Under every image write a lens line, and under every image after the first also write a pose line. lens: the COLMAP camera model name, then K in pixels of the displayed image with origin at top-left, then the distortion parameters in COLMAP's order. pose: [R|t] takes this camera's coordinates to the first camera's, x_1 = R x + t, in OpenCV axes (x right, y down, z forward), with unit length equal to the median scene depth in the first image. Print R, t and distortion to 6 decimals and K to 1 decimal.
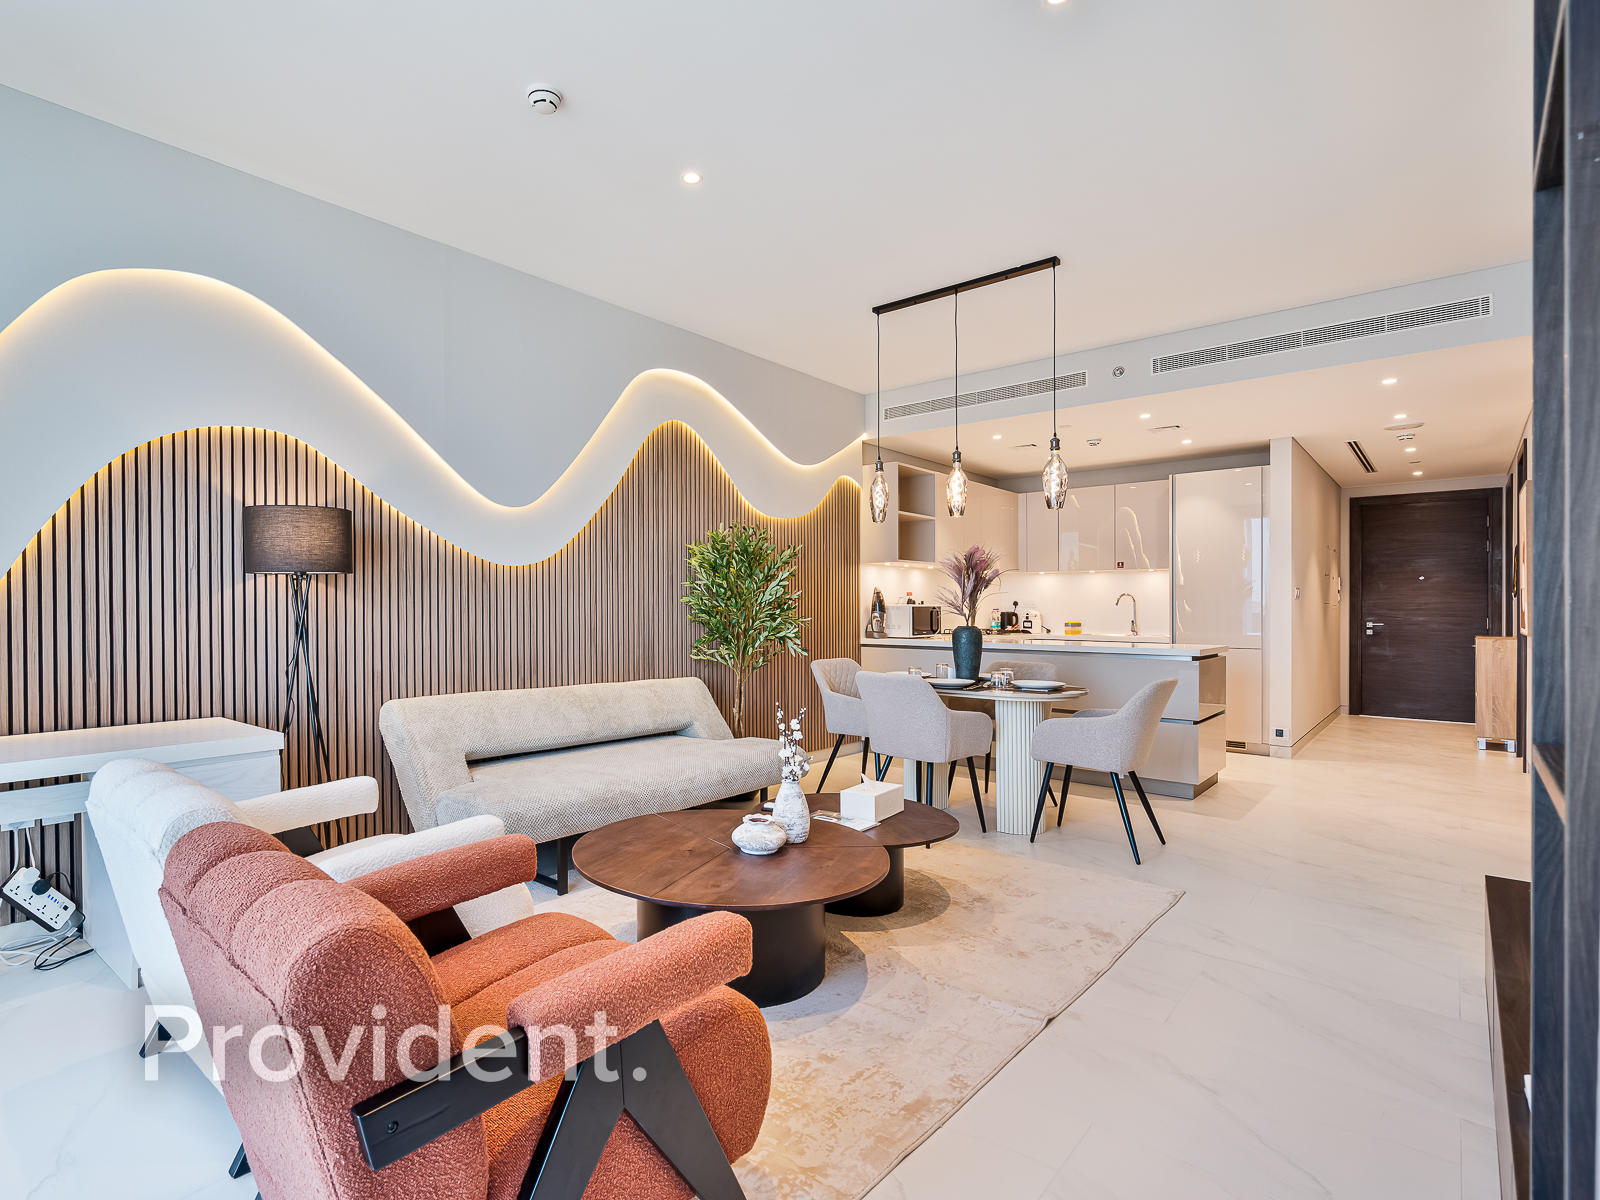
lens RADIAL K [[843.0, 0, 800.0], [0, 843.0, 600.0], [0, 0, 1]] dist [0.001758, 0.001466]
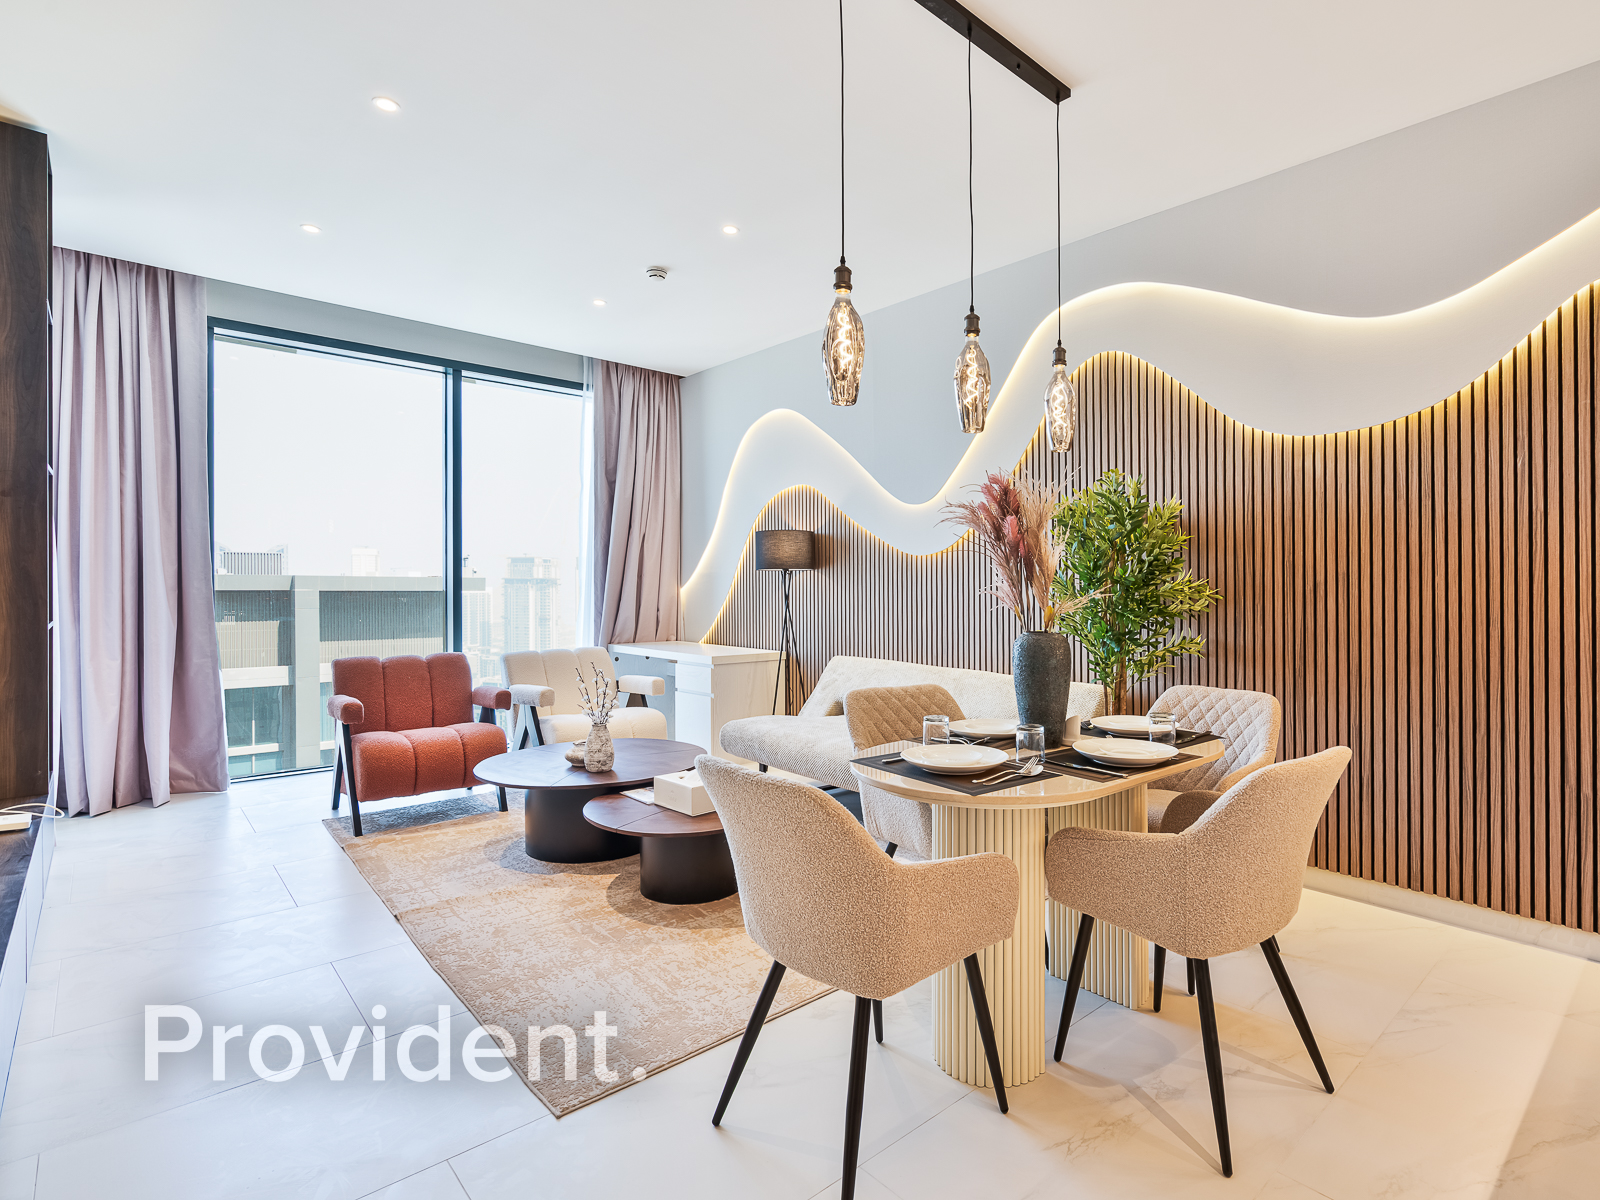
lens RADIAL K [[843.0, 0, 800.0], [0, 843.0, 600.0], [0, 0, 1]] dist [0.001758, 0.001466]
pose [[-0.212458, 0.011893, -0.977098, 0.945907], [0.004393, 0.999927, 0.011216, 0.005358], [0.977160, -0.001910, -0.212495, 1.254597]]
